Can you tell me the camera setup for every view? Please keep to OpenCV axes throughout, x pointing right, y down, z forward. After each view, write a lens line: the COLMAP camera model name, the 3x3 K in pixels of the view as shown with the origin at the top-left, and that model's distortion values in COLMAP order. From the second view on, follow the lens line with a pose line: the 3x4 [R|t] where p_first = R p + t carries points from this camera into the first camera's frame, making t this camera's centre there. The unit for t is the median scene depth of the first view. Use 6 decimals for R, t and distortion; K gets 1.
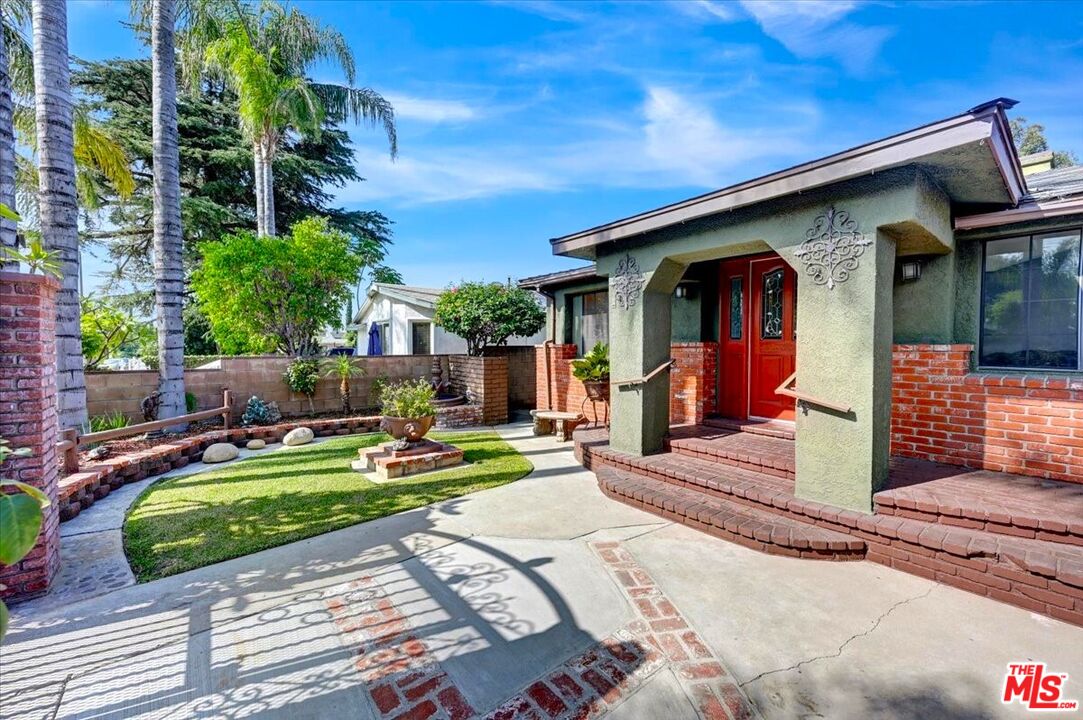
lens RADIAL K [[426.9, 0, 545.2], [0, 426.9, 357.9], [0, 0, 1]] dist [0.002034, 0.000187]
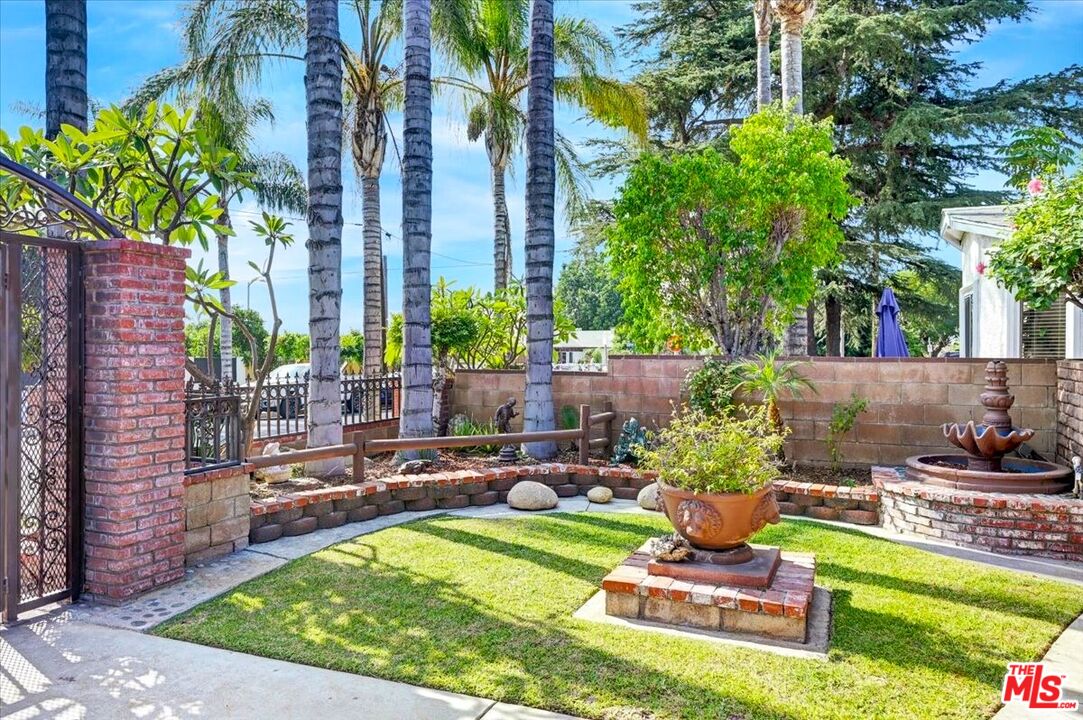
lens RADIAL K [[731.7, 0, 541.4], [0, 731.7, 355.9], [0, 0, 1]] dist [-0.003966, -0.002388]
pose [[0.456243, 0.007405, -0.889825, 0.262333], [-0.029518, 0.999541, -0.006817, 0.014150], [0.889366, 0.029377, 0.456252, 0.520150]]
